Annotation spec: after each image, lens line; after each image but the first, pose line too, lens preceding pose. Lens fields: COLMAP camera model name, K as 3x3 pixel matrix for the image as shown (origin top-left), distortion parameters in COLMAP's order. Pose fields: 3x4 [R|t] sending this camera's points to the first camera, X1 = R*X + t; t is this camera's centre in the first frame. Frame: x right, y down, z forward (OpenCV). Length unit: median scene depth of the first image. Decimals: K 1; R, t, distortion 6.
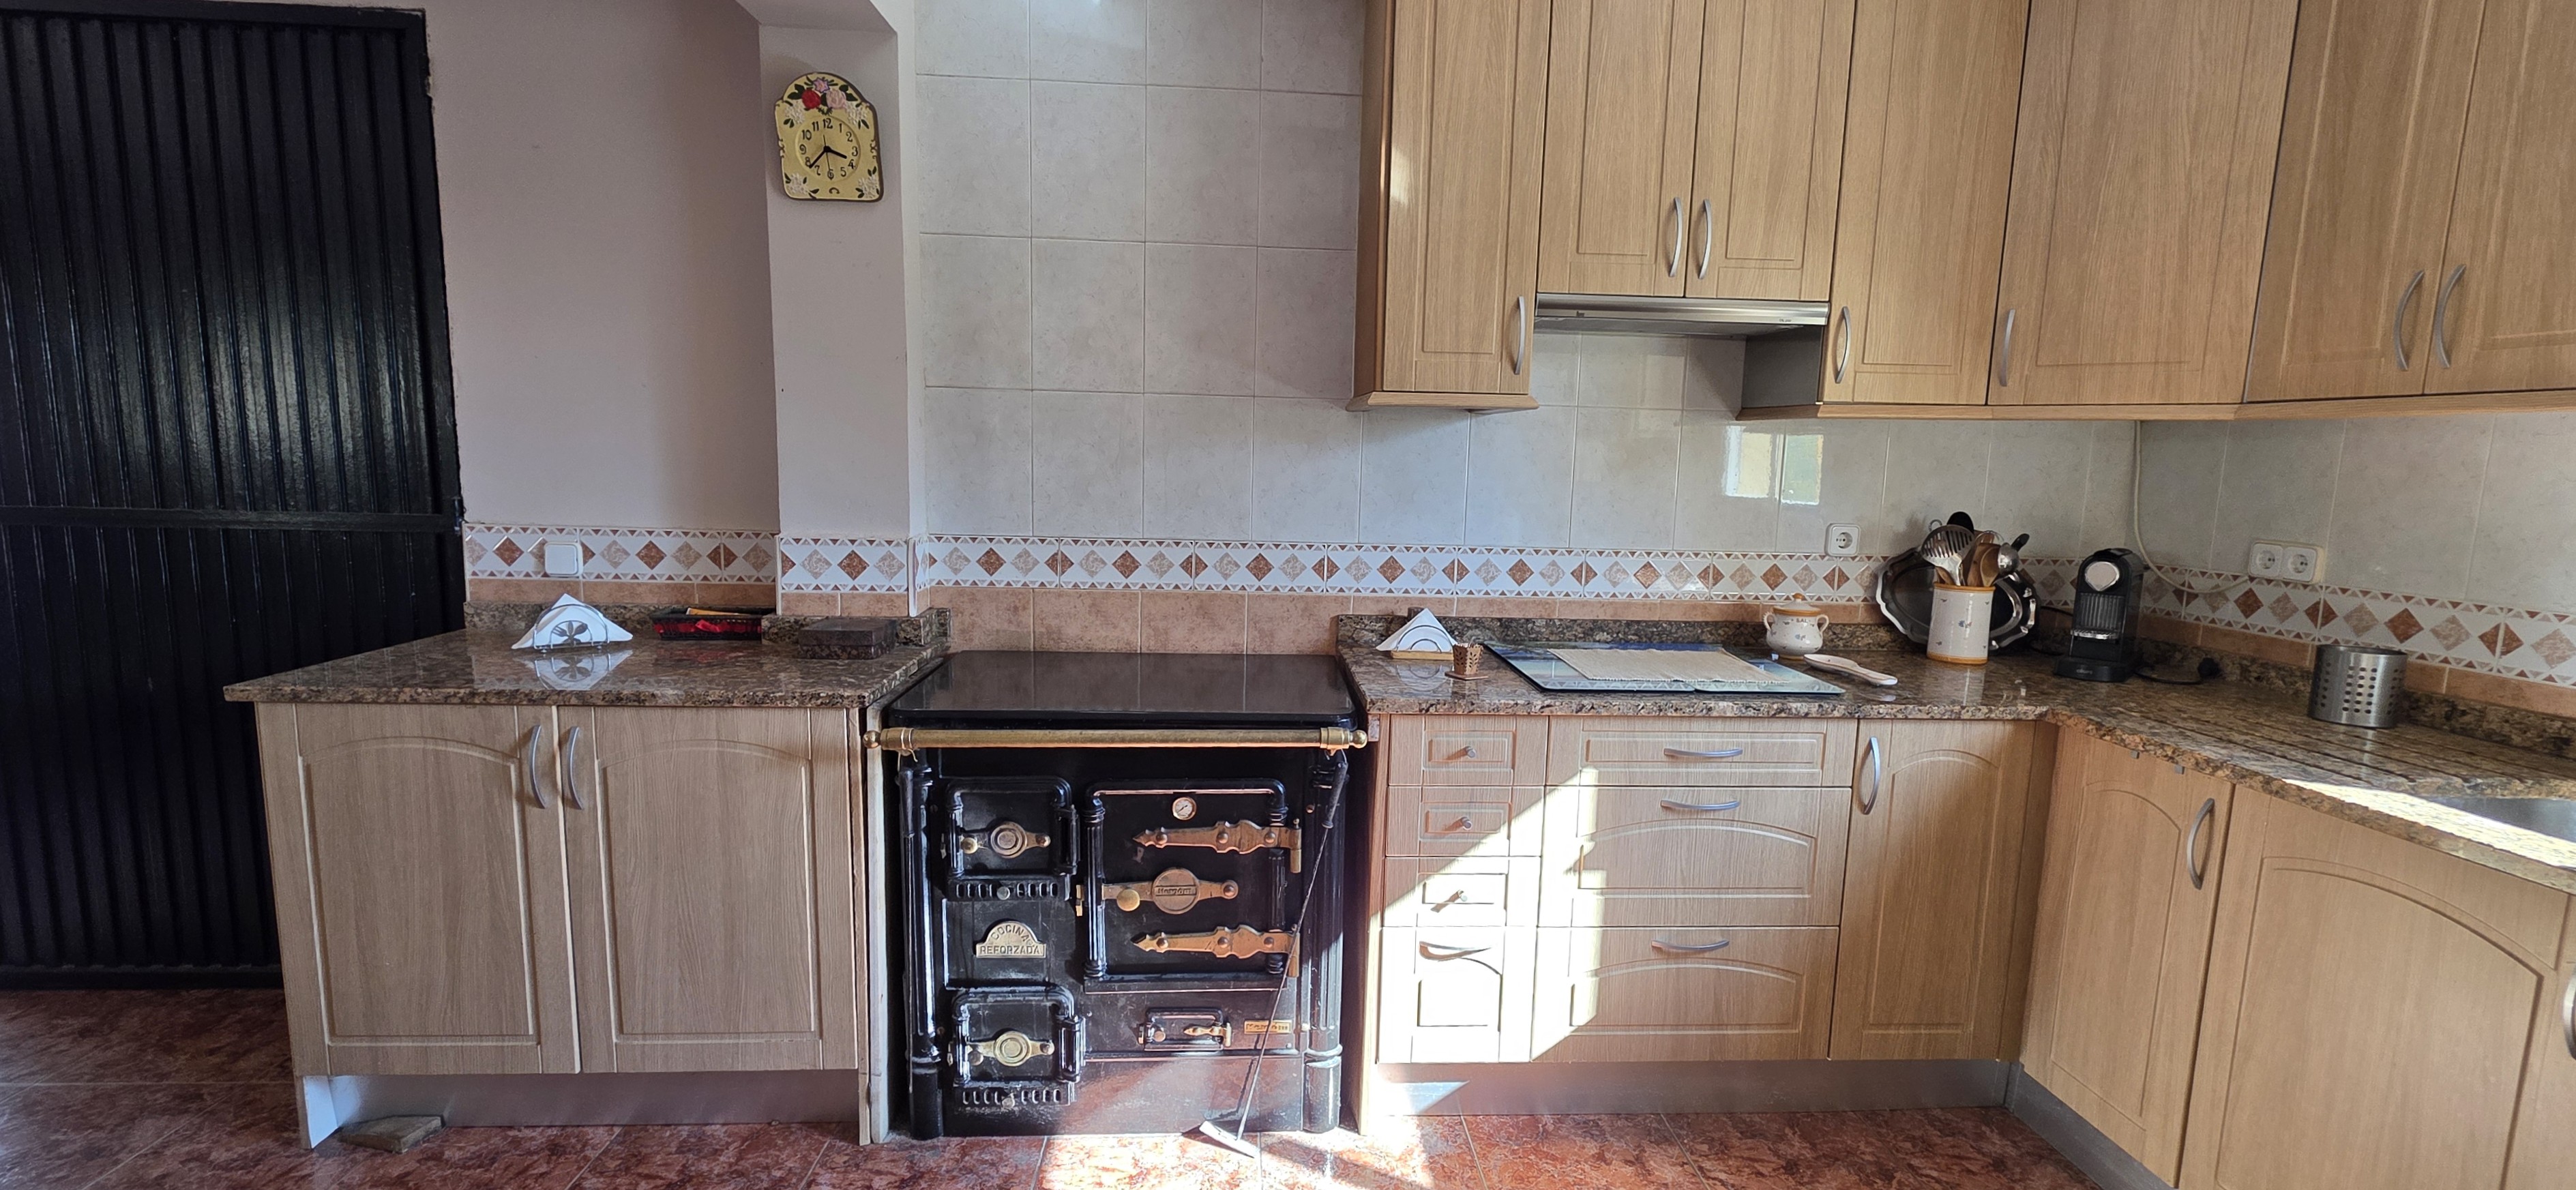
lens RADIAL K [[1086.3, 0, 1288.0], [0, 1086.3, 595.0], [0, 0, 1]] dist [0.002400, 0.000055]
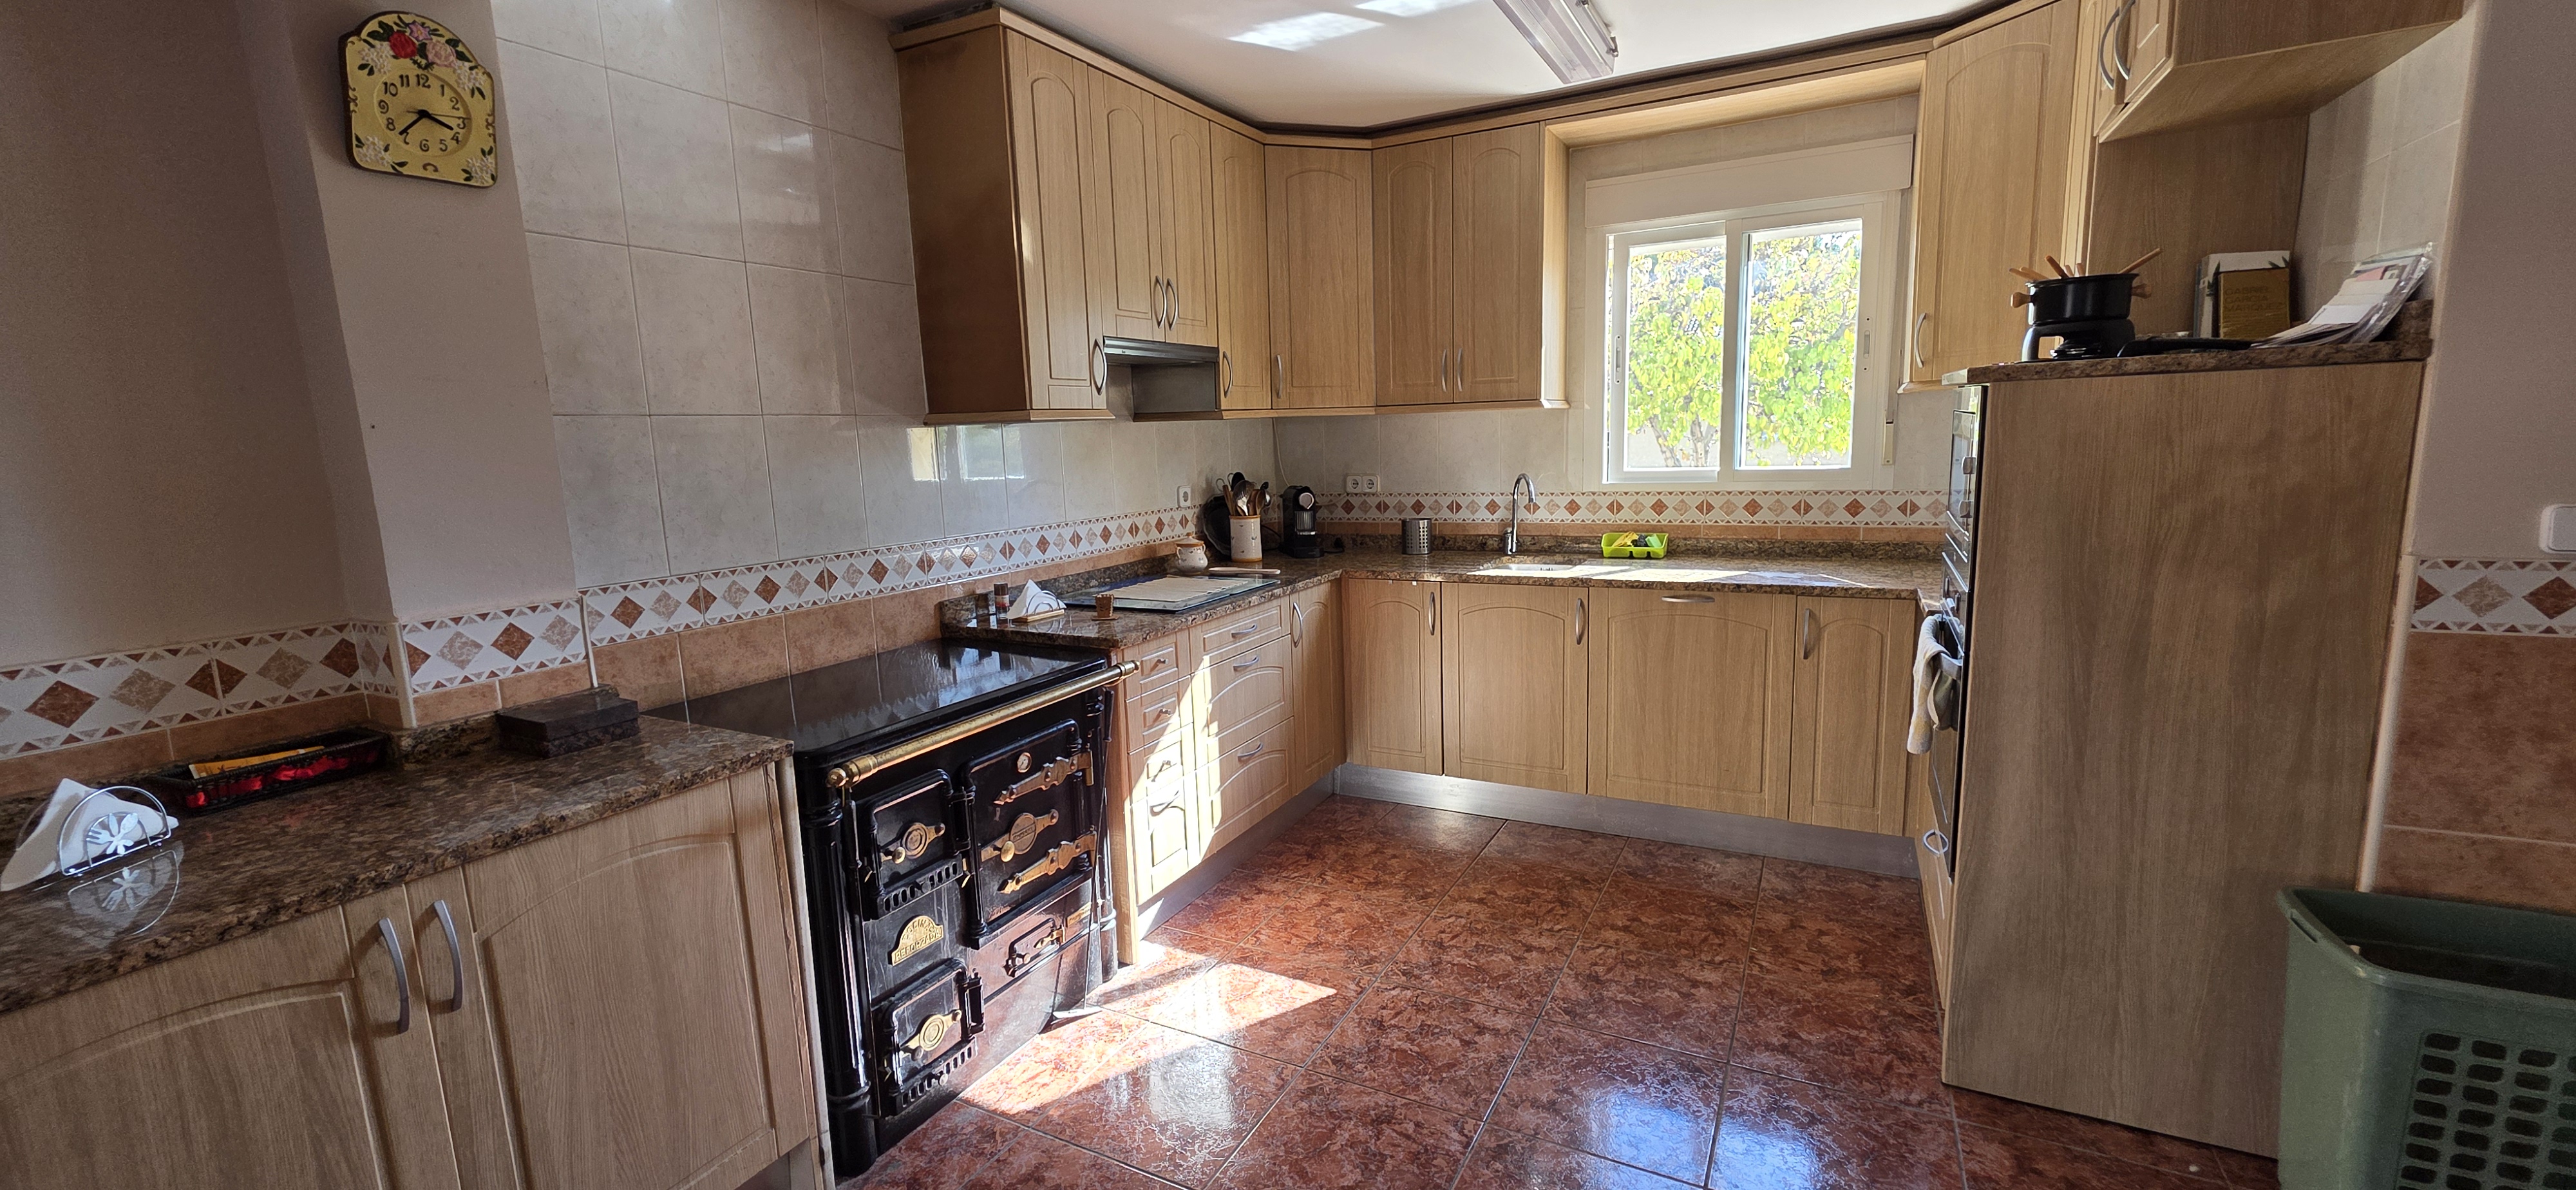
lens RADIAL K [[1029.4, 0, 1293.2], [0, 1029.4, 593.7], [0, 0, 1]] dist [0.002779, -0.000041]
pose [[0.514316, -0.174644, 0.839630, -0.816582], [0.158119, 0.981571, 0.107313, -0.058386], [-0.842898, 0.077569, 0.532452, 0.119777]]
